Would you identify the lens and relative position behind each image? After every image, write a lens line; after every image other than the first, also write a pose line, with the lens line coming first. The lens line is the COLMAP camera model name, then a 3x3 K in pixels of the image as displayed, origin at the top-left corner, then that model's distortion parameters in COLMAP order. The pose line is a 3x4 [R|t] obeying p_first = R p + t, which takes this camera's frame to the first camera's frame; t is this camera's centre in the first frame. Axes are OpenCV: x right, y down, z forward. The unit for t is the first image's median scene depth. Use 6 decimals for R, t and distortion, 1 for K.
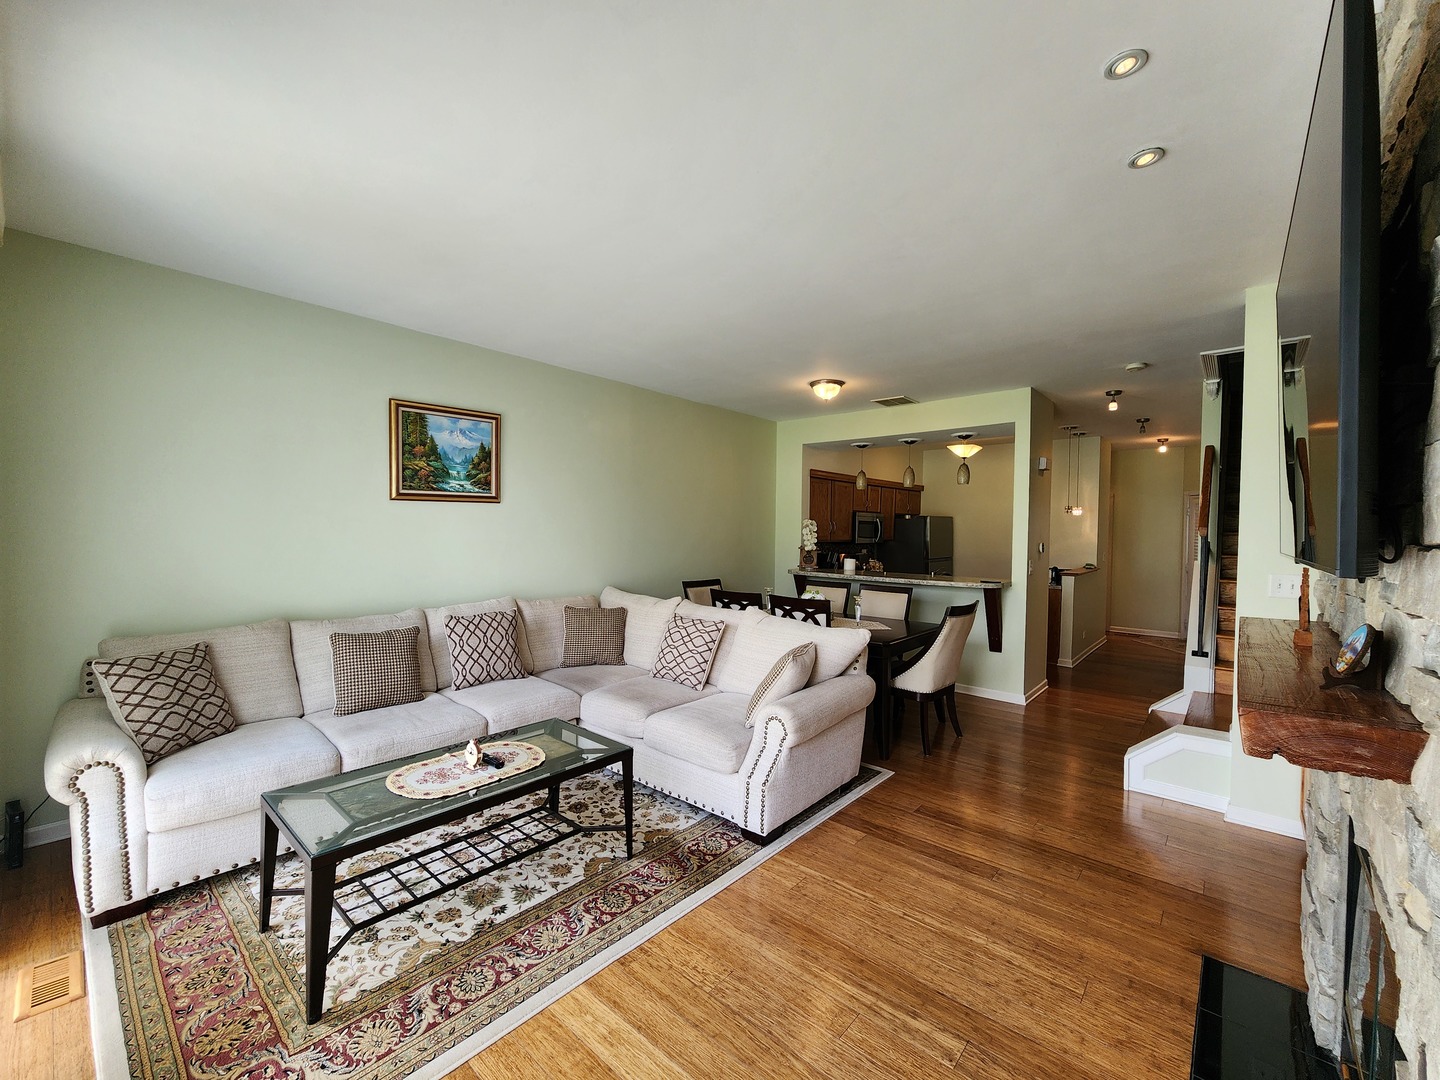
lens RADIAL K [[592.5, 0, 715.1], [0, 592.5, 539.0], [0, 0, 1]] dist [0.000769, -0.000177]
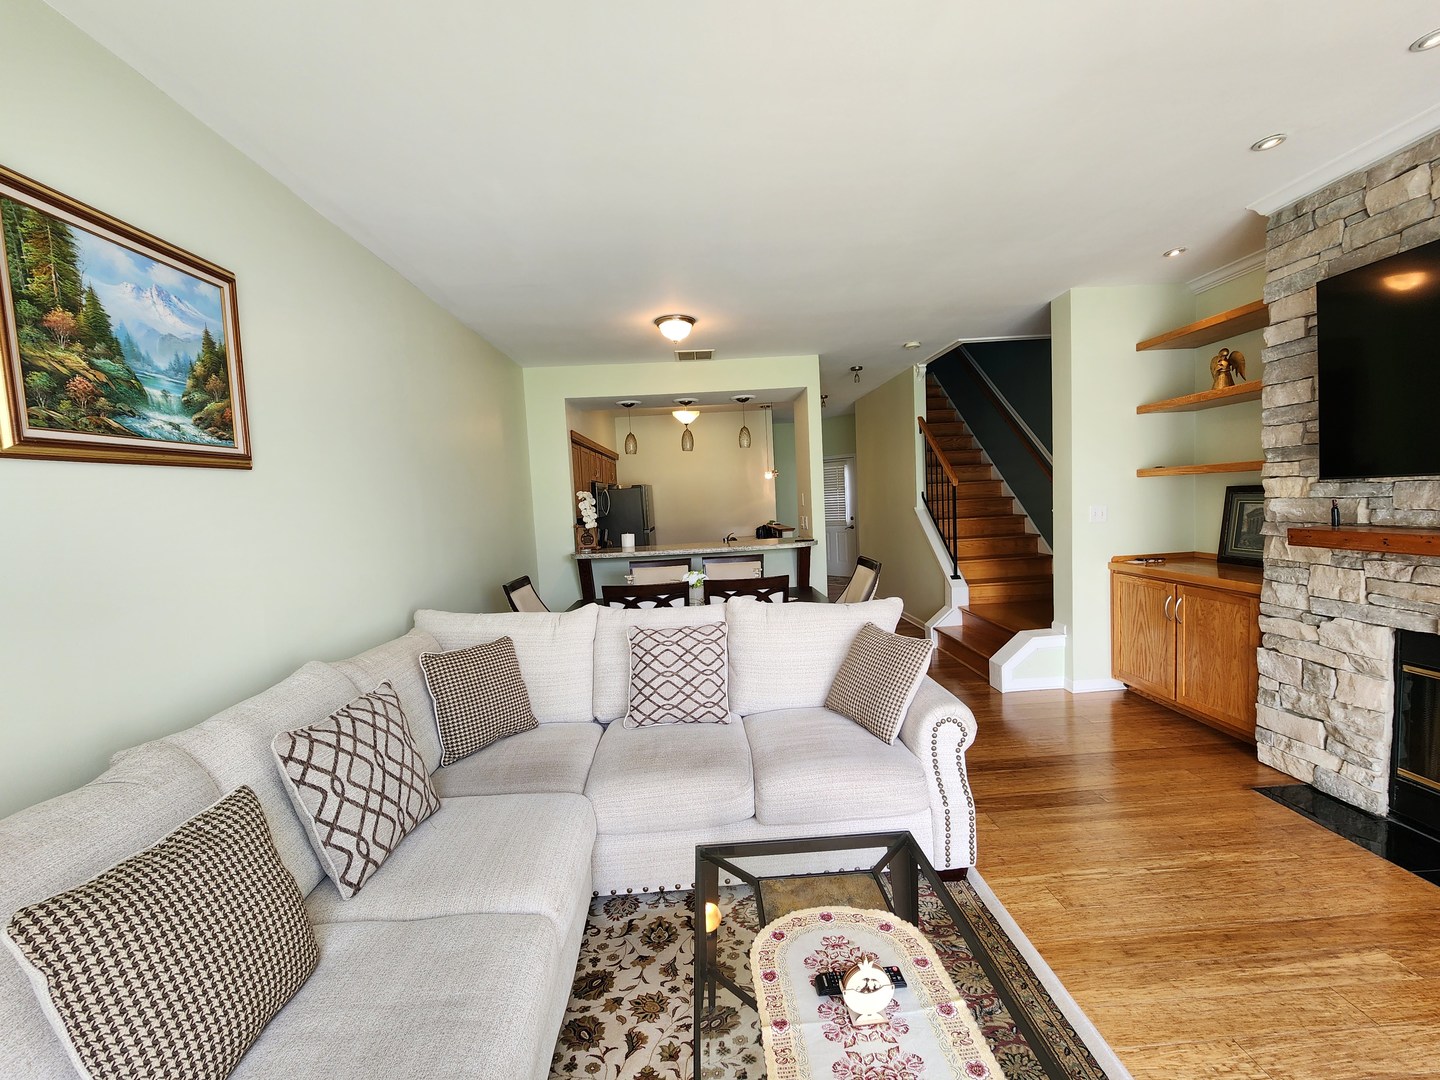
lens RADIAL K [[592.5, 0, 717.3], [0, 592.5, 540.1], [0, 0, 1]] dist [0.000769, -0.000177]
pose [[0.721018, -0.097993, 0.685952, -0.432631], [0.070359, 0.995187, 0.068214, -0.011697], [-0.689335, -0.000921, 0.724442, 0.420968]]
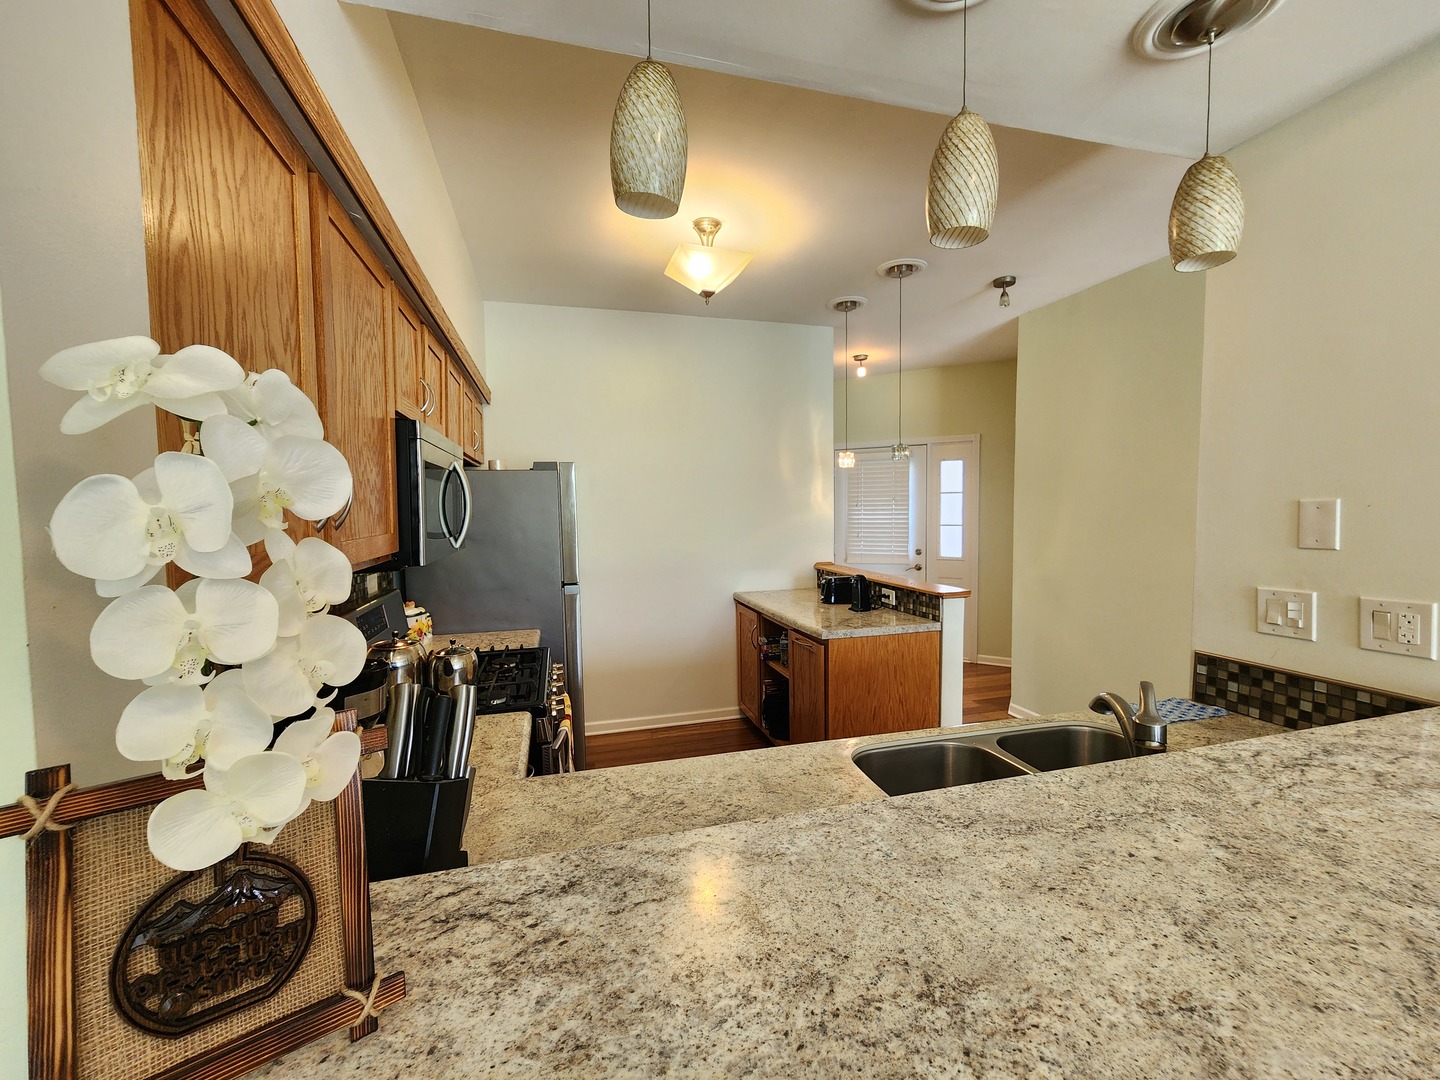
lens RADIAL K [[592.5, 0, 723.4], [0, 592.5, 537.5], [0, 0, 1]] dist [0.000769, -0.000177]
pose [[0.540679, -0.064543, 0.838749, 0.208424], [0.032415, 0.997910, 0.055896, -0.021061], [-0.840604, -0.003034, 0.541641, 1.413535]]
